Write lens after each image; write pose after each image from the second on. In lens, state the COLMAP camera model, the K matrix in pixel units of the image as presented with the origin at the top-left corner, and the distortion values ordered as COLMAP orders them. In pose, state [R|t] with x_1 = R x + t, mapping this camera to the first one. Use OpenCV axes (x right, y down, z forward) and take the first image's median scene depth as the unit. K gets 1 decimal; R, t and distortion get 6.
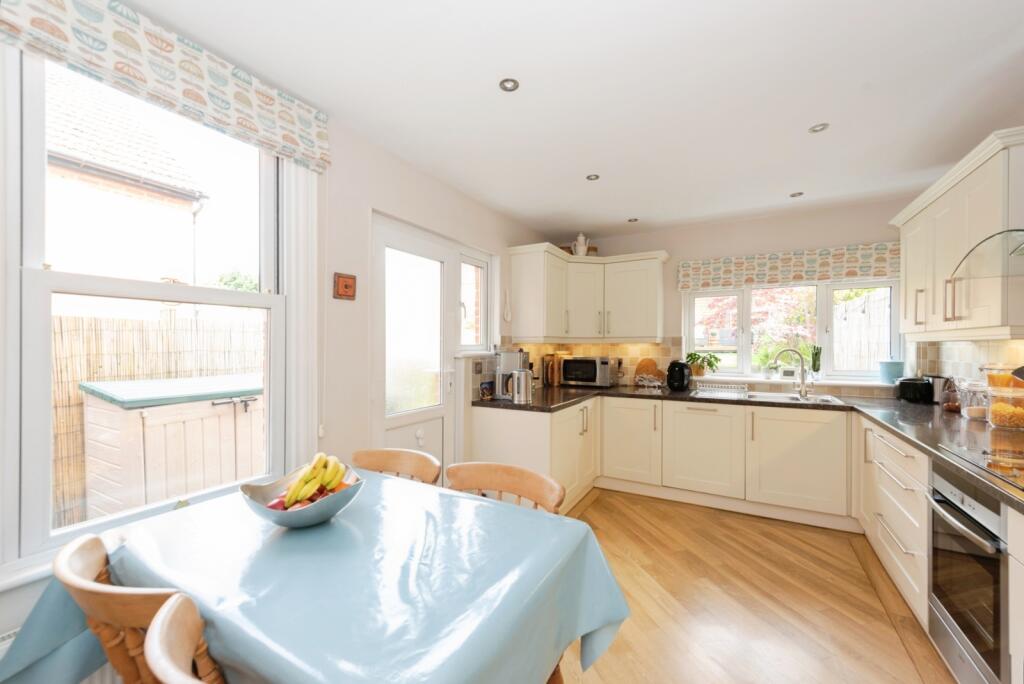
lens RADIAL K [[402.6, 0, 511.2], [0, 402.6, 360.0], [0, 0, 1]] dist [0.015909, -0.005227]
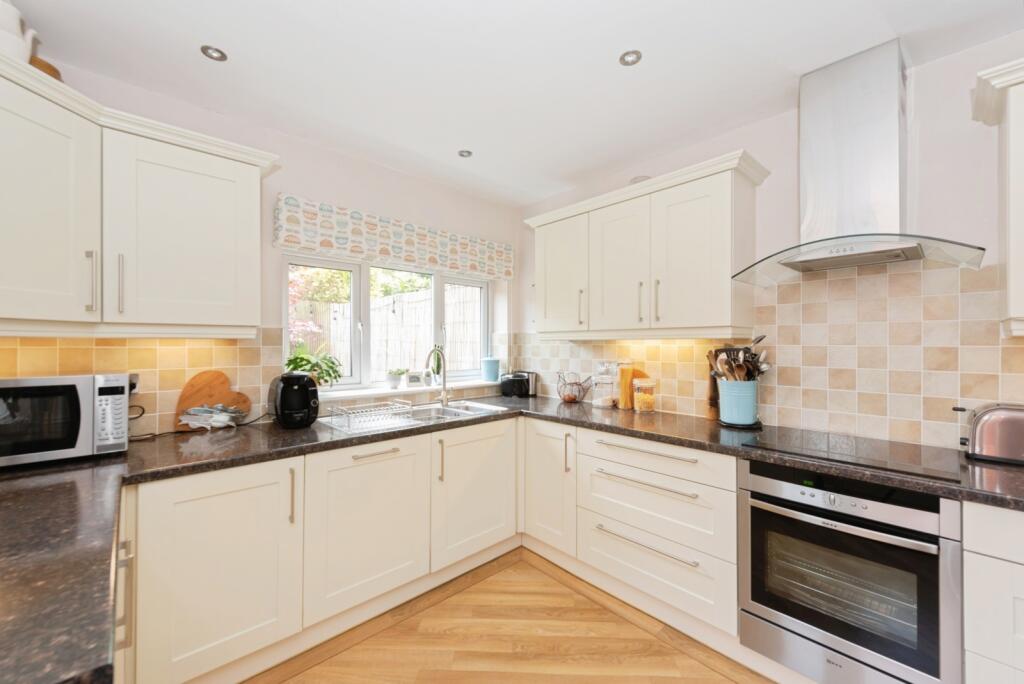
lens RADIAL K [[405.0, 0, 510.7], [0, 405.0, 345.0], [0, 0, 1]] dist [0.015075, -0.000058]
pose [[0.291572, -0.001093, 0.956548, -0.029018], [0.035258, 0.999332, -0.009605, -0.022046], [-0.955899, 0.036526, 0.291416, 0.649426]]
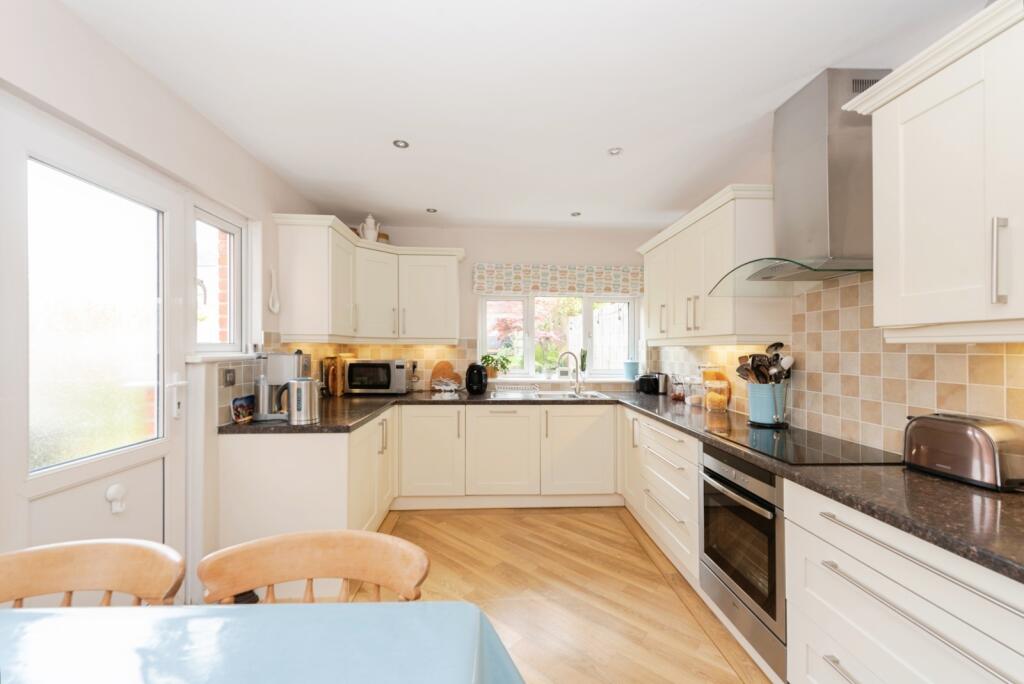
lens RADIAL K [[402.6, 0, 511.2], [0, 402.6, 360.0], [0, 0, 1]] dist [0.015909, -0.005227]
pose [[0.839728, -0.007523, 0.542955, -0.052086], [0.010485, 0.999942, -0.002362, -0.003380], [-0.542906, 0.007676, 0.839758, 0.154516]]
